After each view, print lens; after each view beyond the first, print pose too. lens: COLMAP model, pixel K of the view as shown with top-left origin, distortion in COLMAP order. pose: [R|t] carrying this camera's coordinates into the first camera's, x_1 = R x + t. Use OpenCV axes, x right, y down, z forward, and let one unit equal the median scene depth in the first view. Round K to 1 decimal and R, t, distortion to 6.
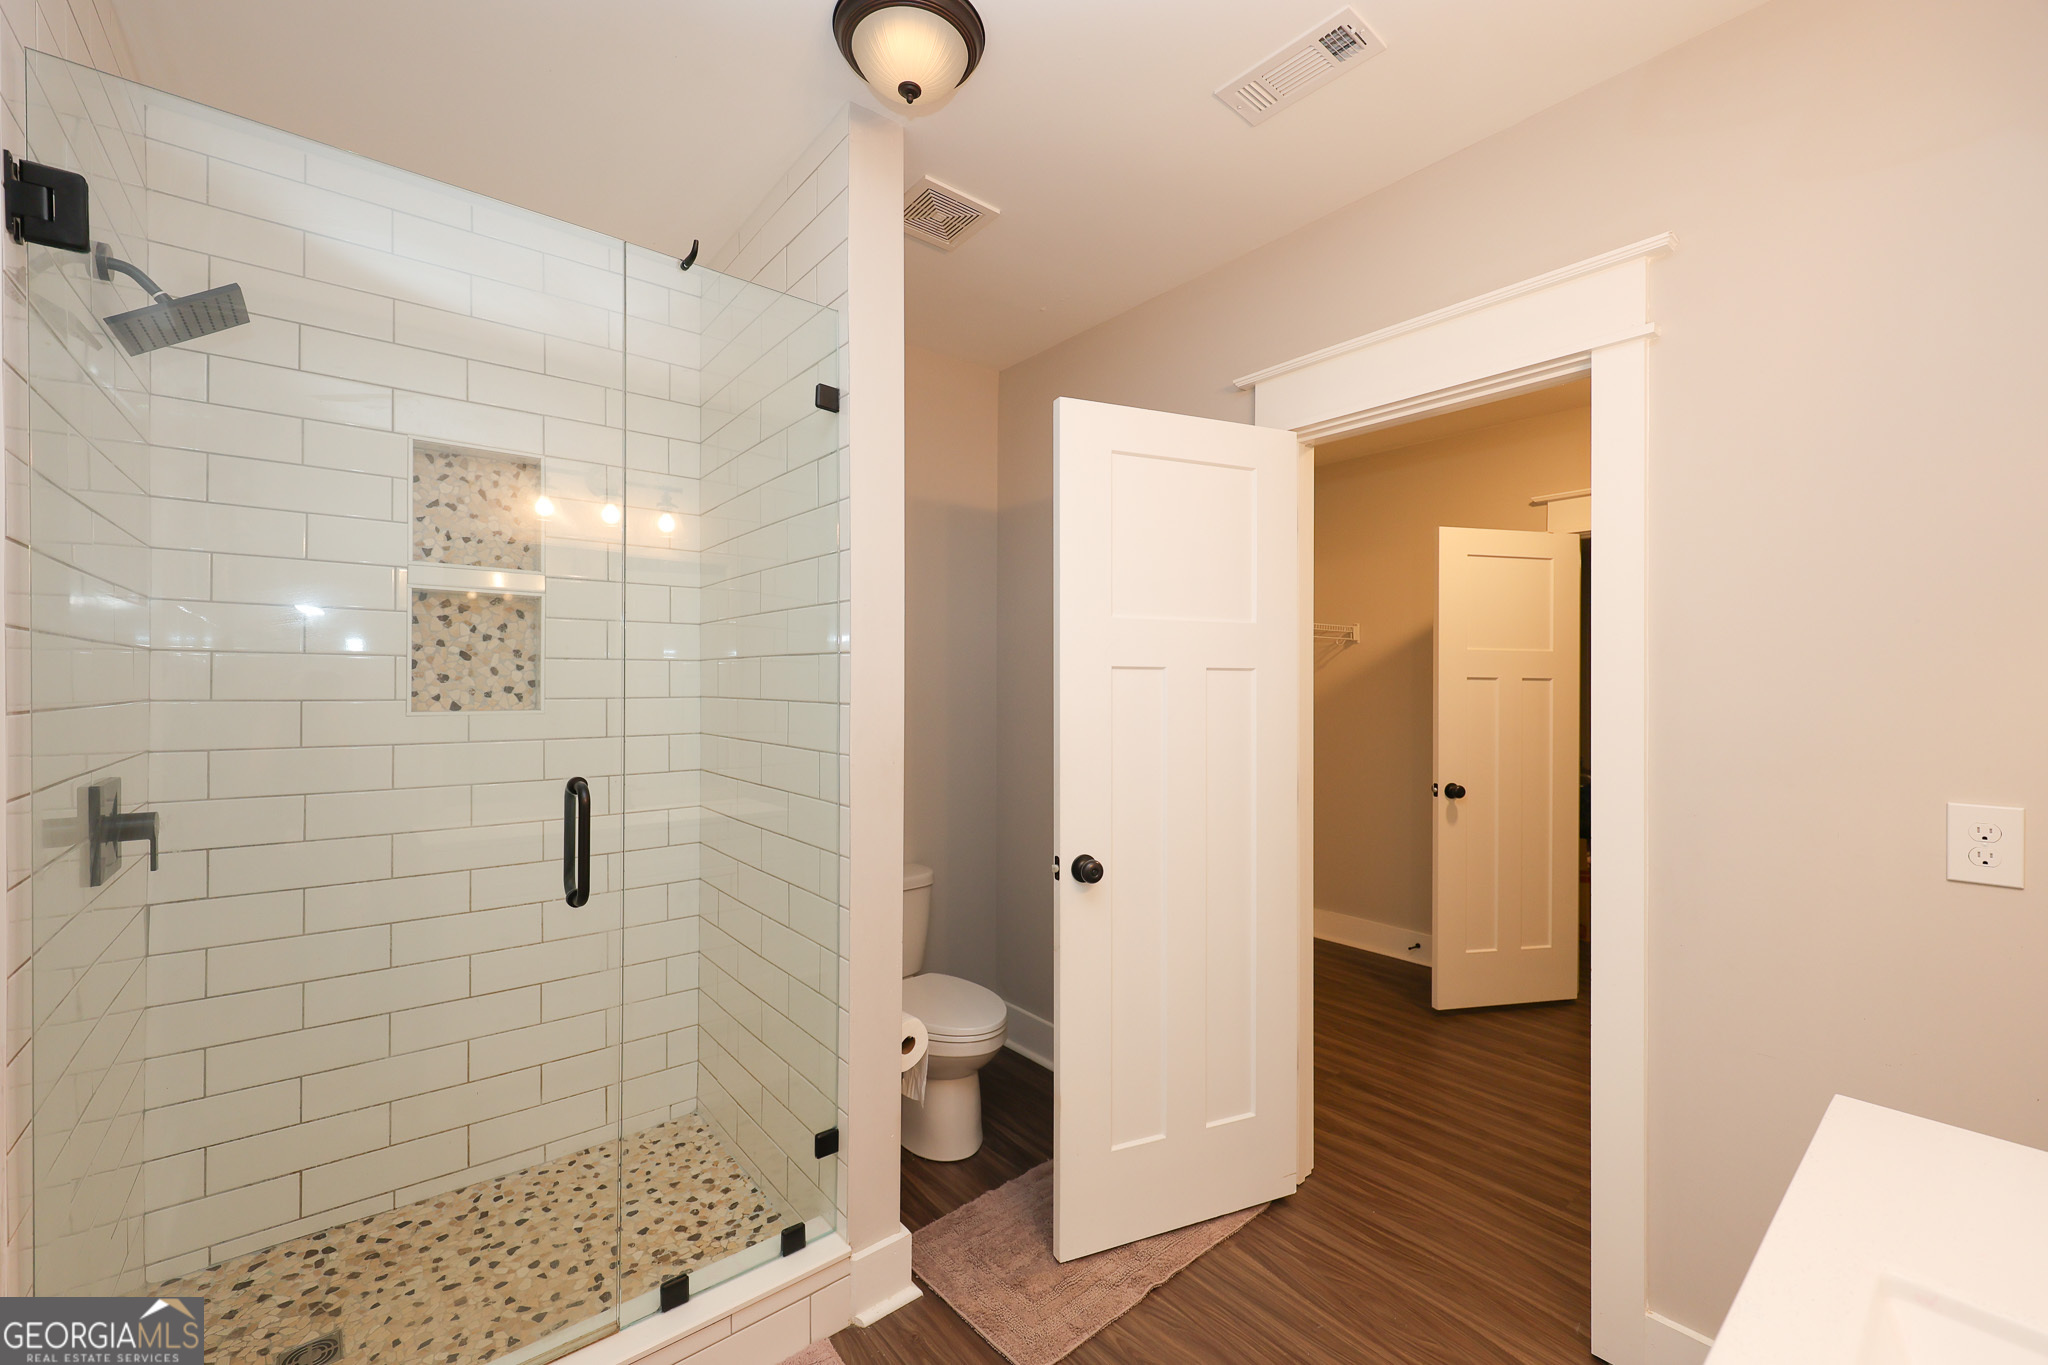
lens RADIAL K [[829.7, 0, 1039.4], [0, 829.7, 693.7], [0, 0, 1]] dist [0.001670, -0.000020]
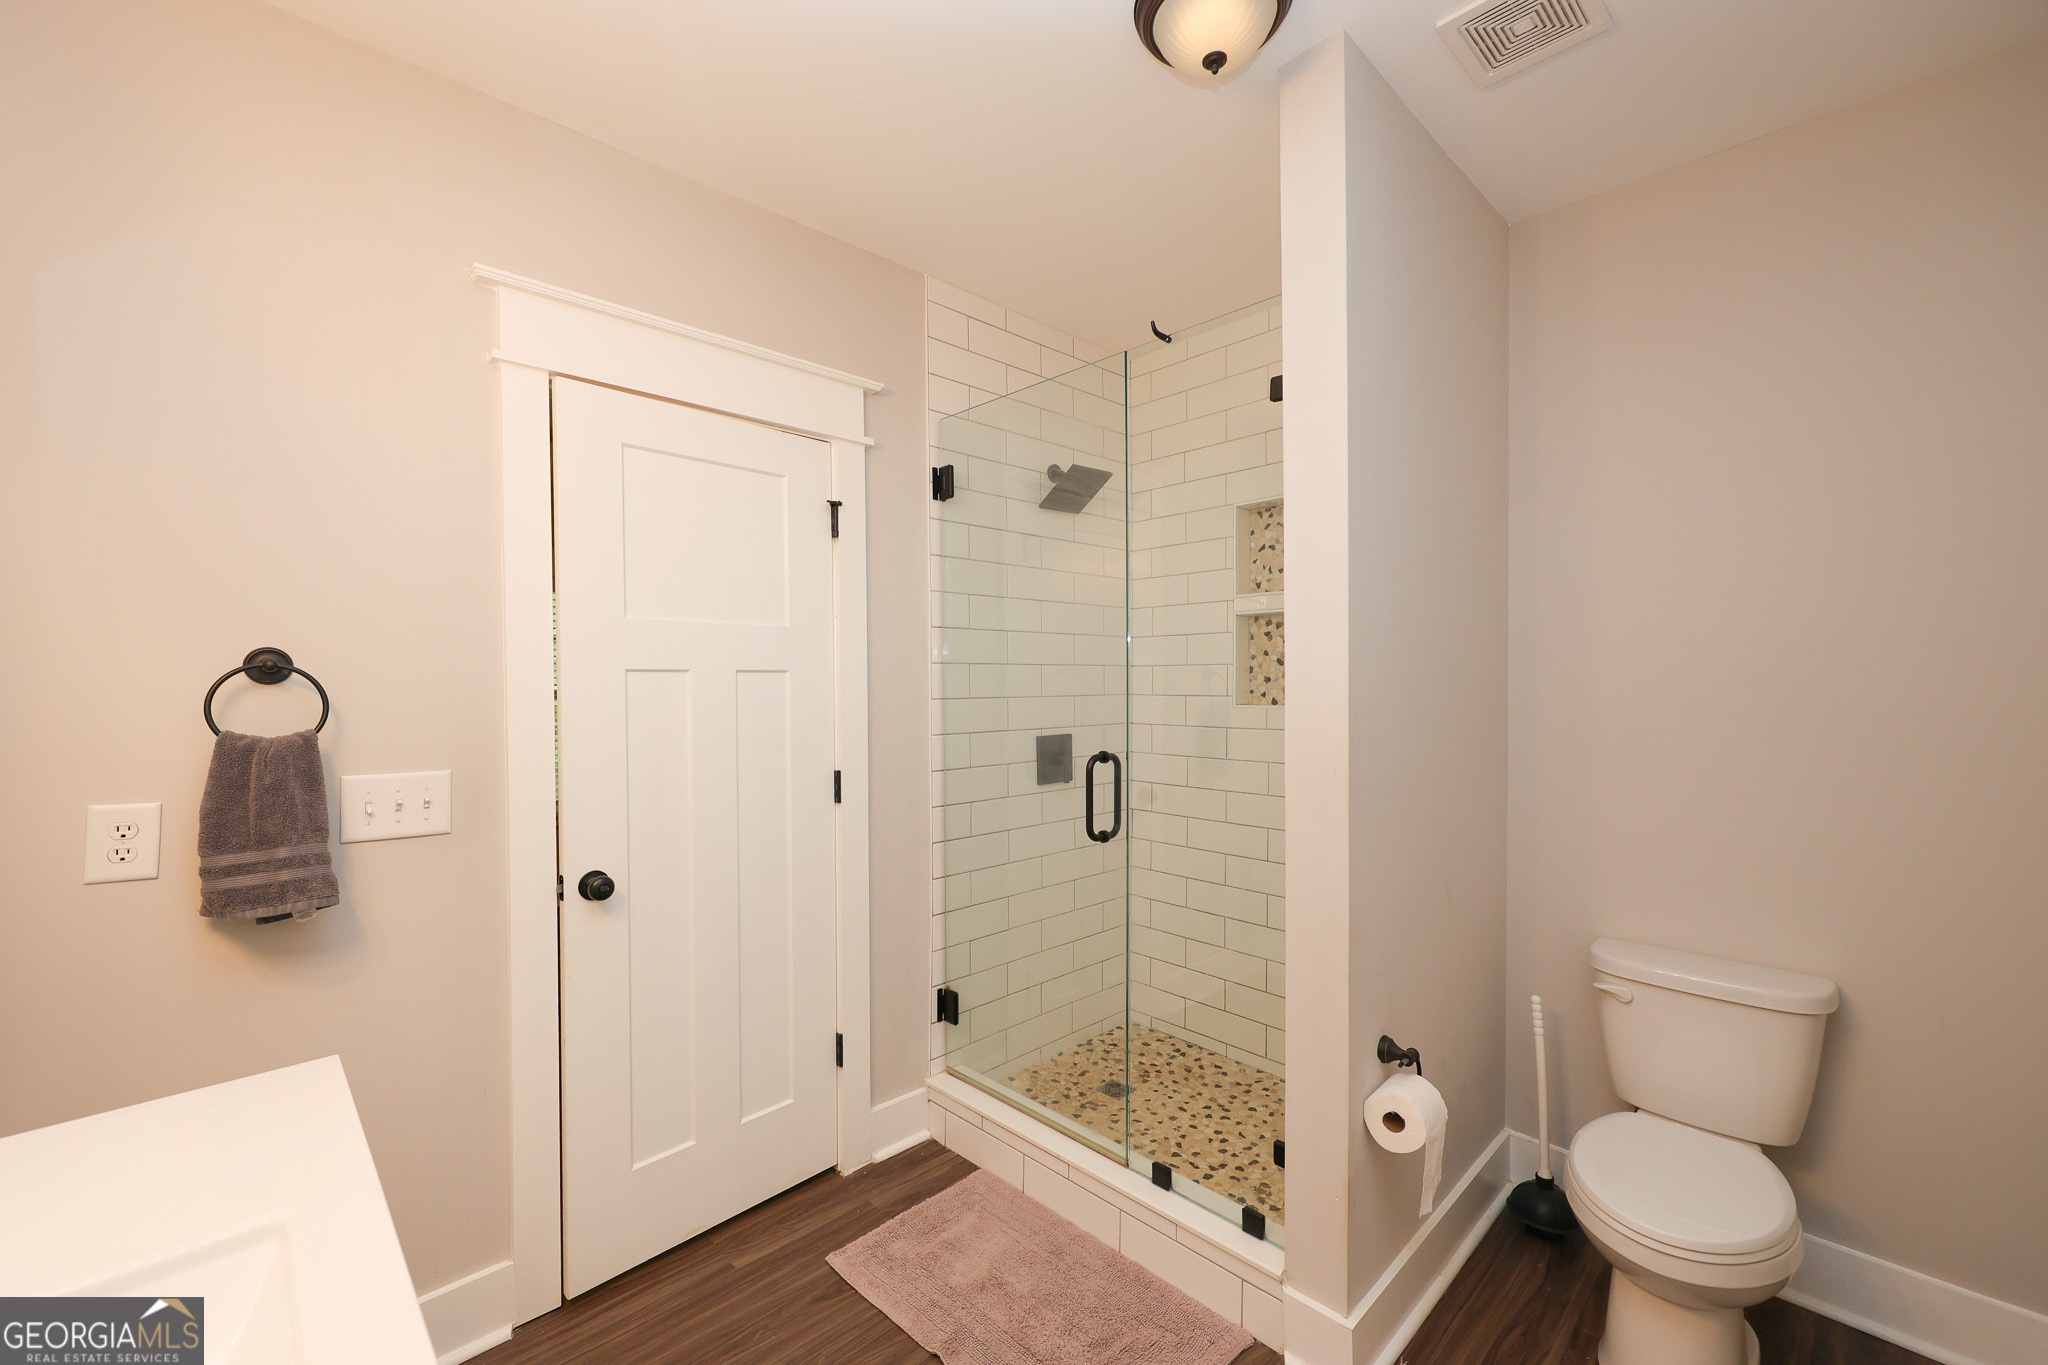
lens RADIAL K [[829.7, 0, 988.0], [0, 829.7, 697.5], [0, 0, 1]] dist [0.001670, -0.000020]
pose [[0.033830, 0.006637, -0.999406, 0.639623], [0.001705, 0.999976, 0.006698, -0.000191], [0.999426, -0.001930, 0.033817, 0.572146]]
